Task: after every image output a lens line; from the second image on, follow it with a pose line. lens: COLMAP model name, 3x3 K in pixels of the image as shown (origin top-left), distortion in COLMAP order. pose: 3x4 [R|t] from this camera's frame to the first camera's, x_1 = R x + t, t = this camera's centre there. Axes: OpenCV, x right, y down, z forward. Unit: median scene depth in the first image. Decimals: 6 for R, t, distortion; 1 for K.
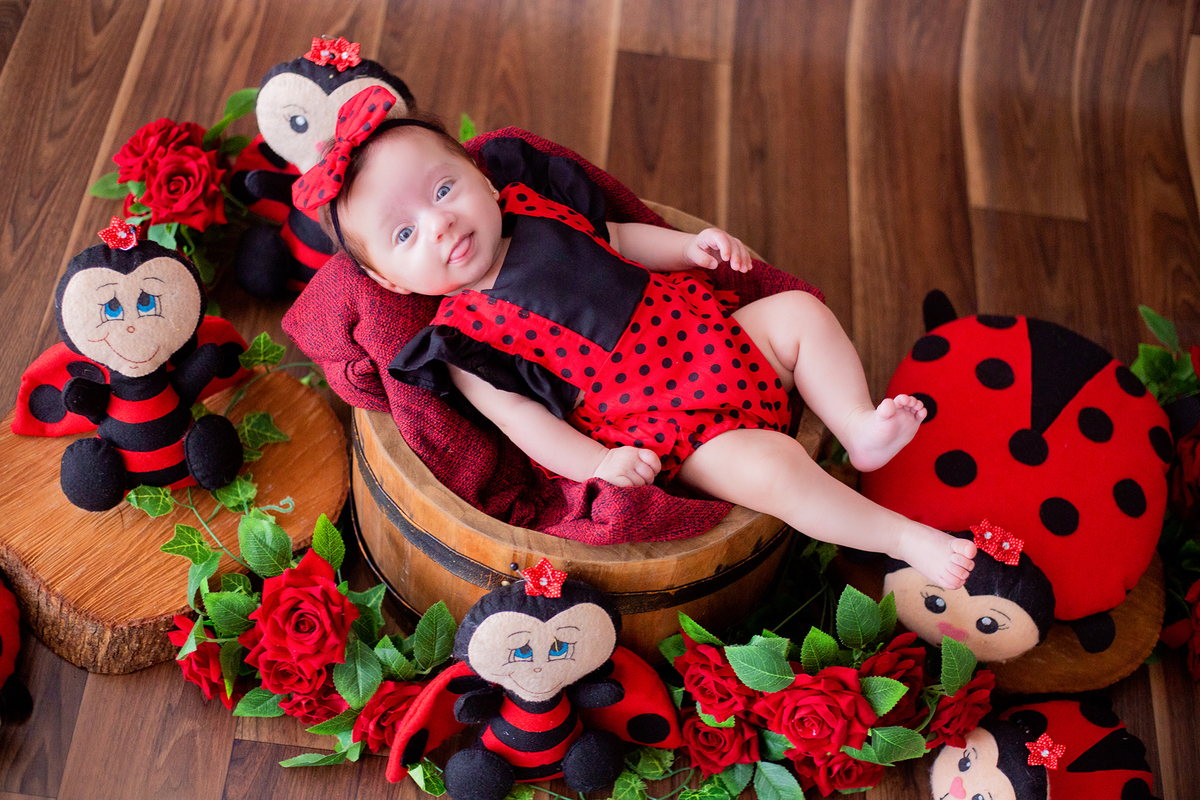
lens RADIAL K [[1798.5, 0, 600.0], [0, 1798.5, 400.0], [0, 0, 1]] dist [-0.111429, -0.101721]
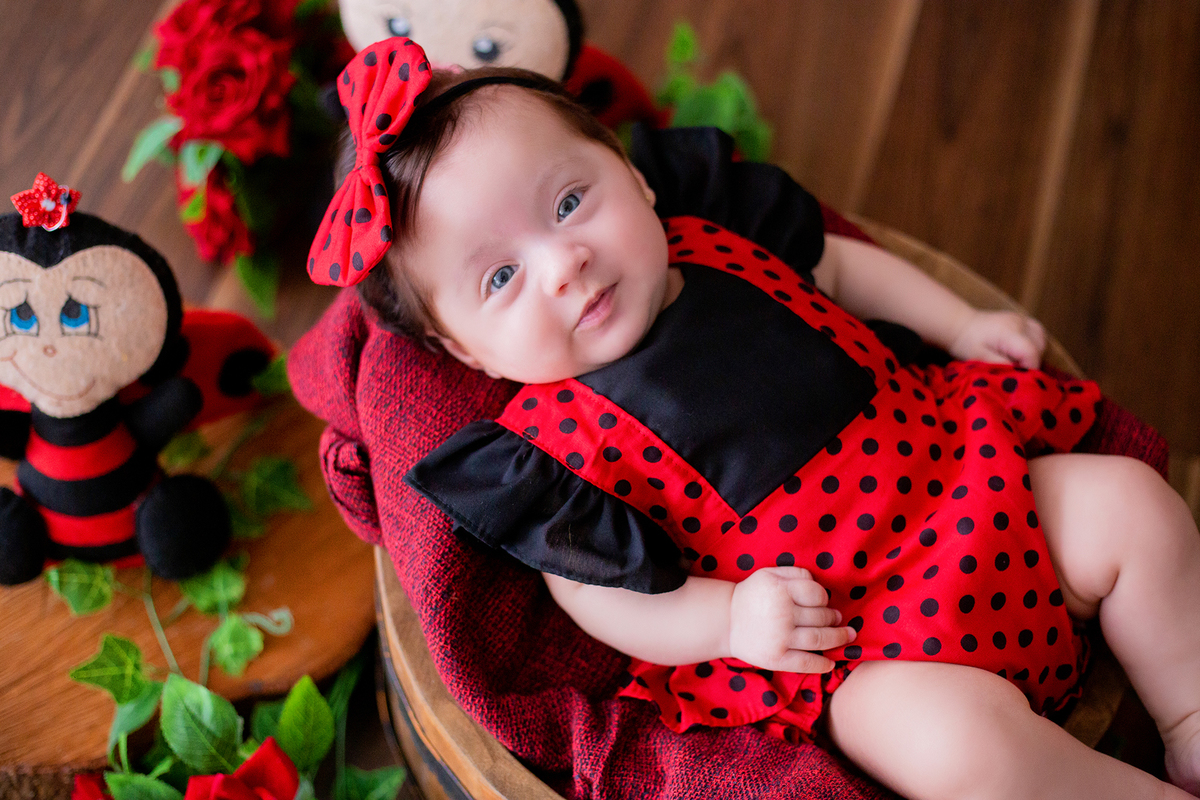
lens RADIAL K [[1835.6, 0, 600.0], [0, 1835.6, 400.0], [0, 0, 1]] dist [-0.130185, 0.008873]
pose [[0.971957, 0.173672, -0.158550, 0.033482], [-0.152051, 0.978456, 0.139661, -0.138168], [0.179389, -0.111637, 0.977423, 0.384671]]
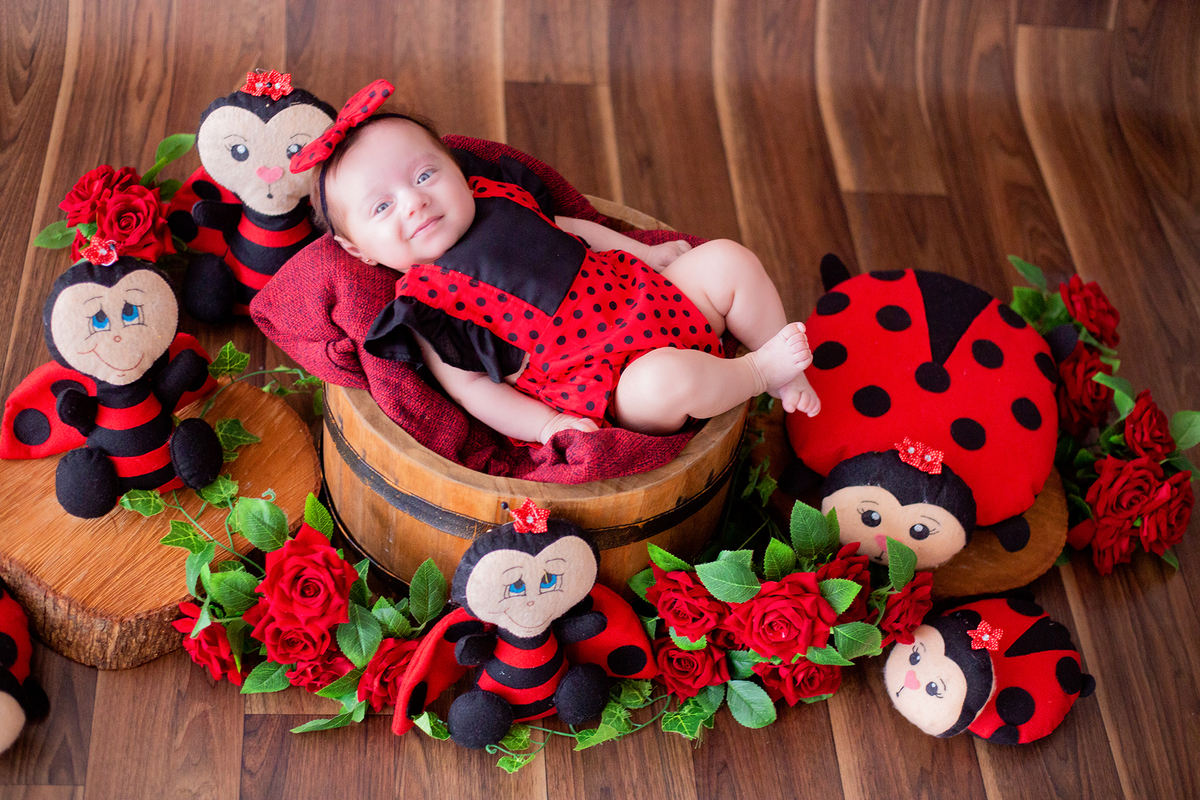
lens RADIAL K [[1798.5, 0, 600.0], [0, 1798.5, 400.0], [0, 0, 1]] dist [-0.111429, -0.101721]
pose [[0.989849, -0.098687, 0.102275, -0.084976], [0.104824, 0.992886, -0.056467, 0.085609], [-0.095975, 0.066615, 0.993152, -0.093456]]
